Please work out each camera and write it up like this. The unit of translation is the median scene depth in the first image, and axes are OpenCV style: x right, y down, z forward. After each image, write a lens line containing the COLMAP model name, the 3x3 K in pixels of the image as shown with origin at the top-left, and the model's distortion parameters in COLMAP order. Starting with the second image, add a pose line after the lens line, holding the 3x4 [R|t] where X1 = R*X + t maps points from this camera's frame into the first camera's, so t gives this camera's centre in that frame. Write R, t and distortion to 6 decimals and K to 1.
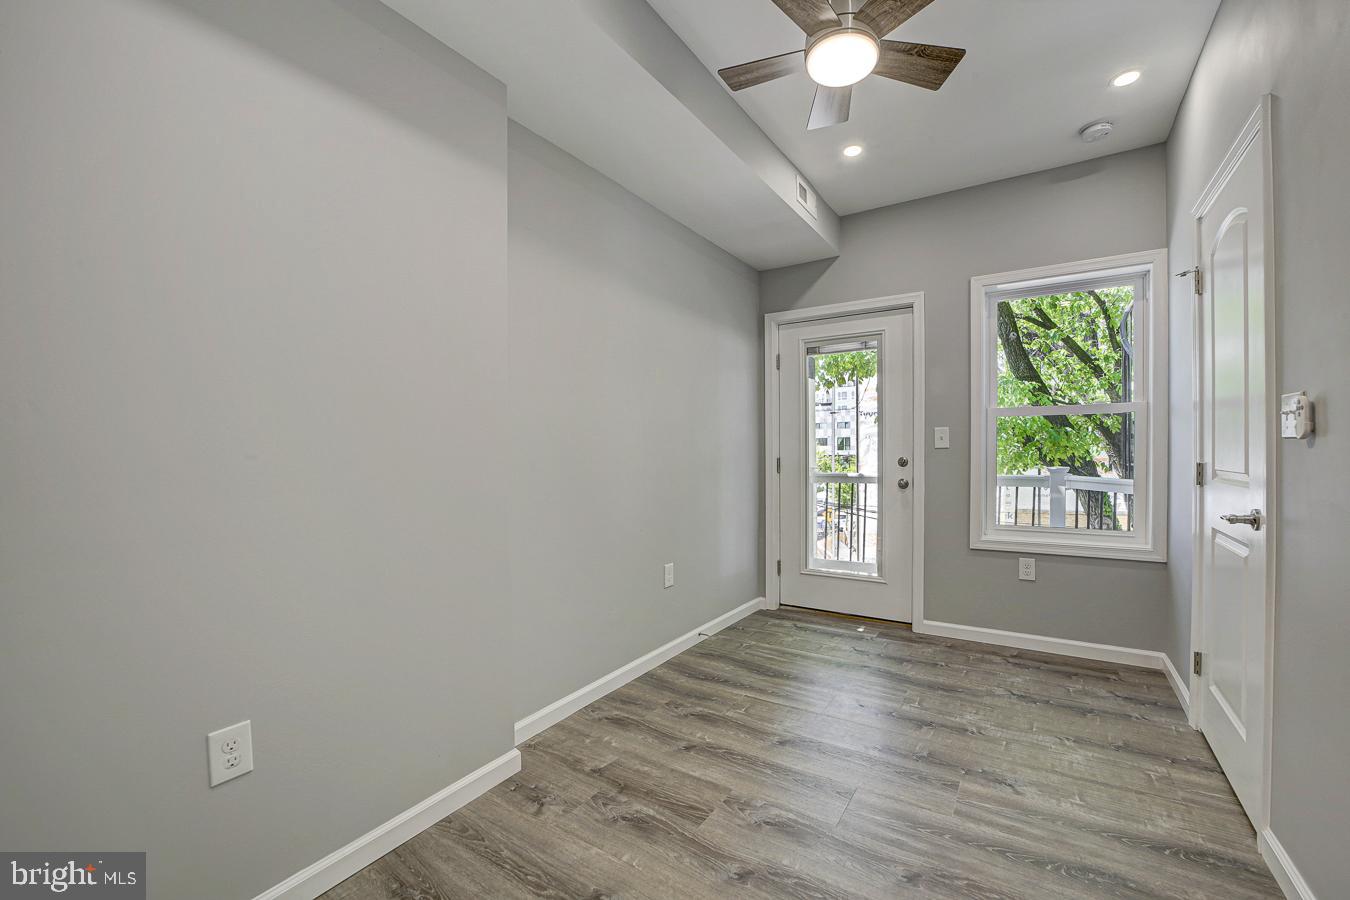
lens RADIAL K [[551.1, 0, 676.3], [0, 551.1, 450.7], [0, 0, 1]] dist [-0.000222, 0.000126]
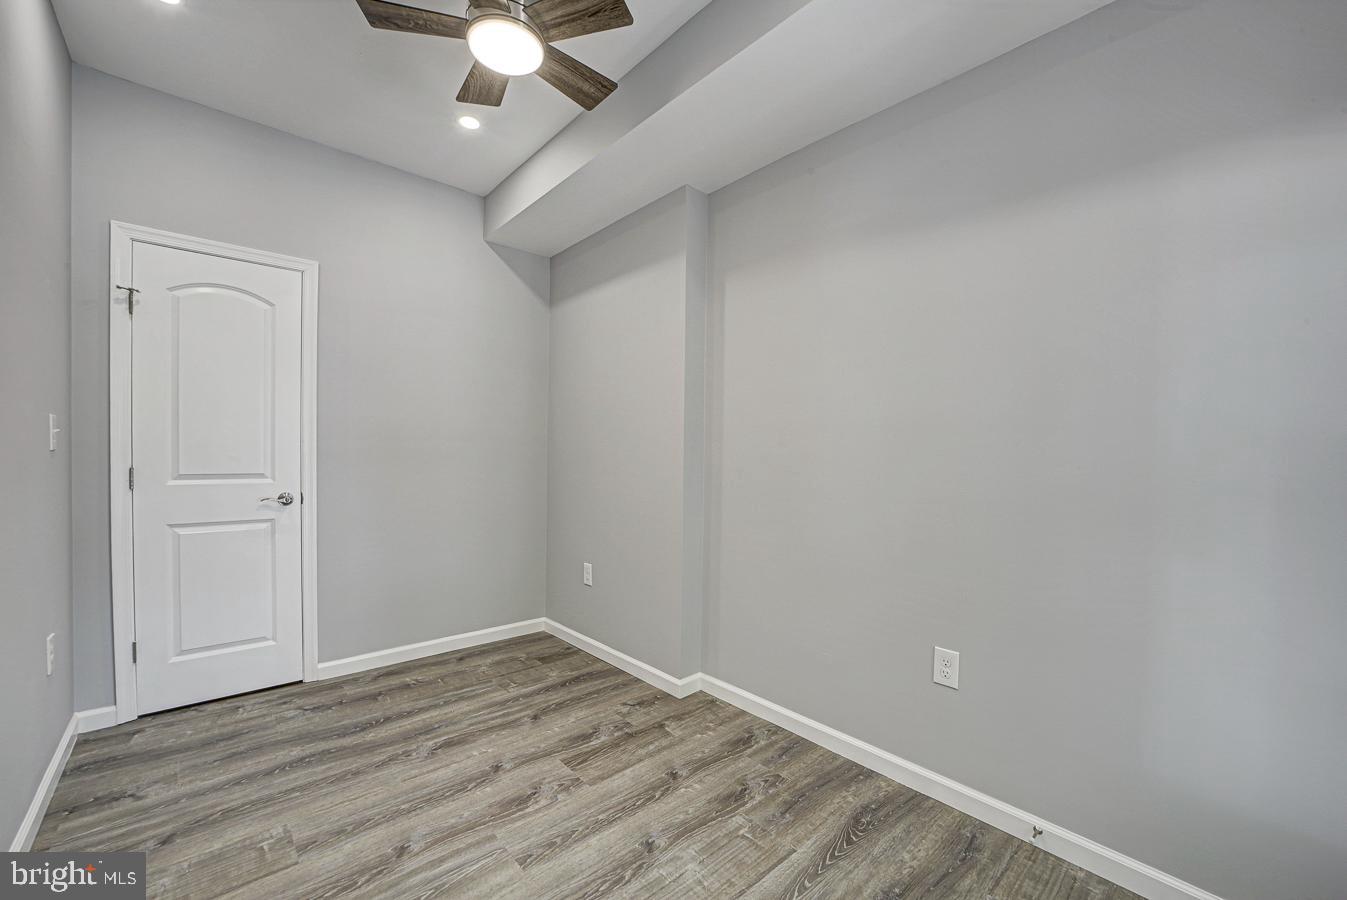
lens RADIAL K [[549.9, 0, 680.3], [0, 549.9, 451.4], [0, 0, 1]] dist [-0.000222, 0.000126]
pose [[-0.265659, -0.005982, -0.964048, 1.018984], [-0.002113, 0.999982, -0.005623, -0.005482], [0.964065, 0.000544, -0.265667, 1.389863]]
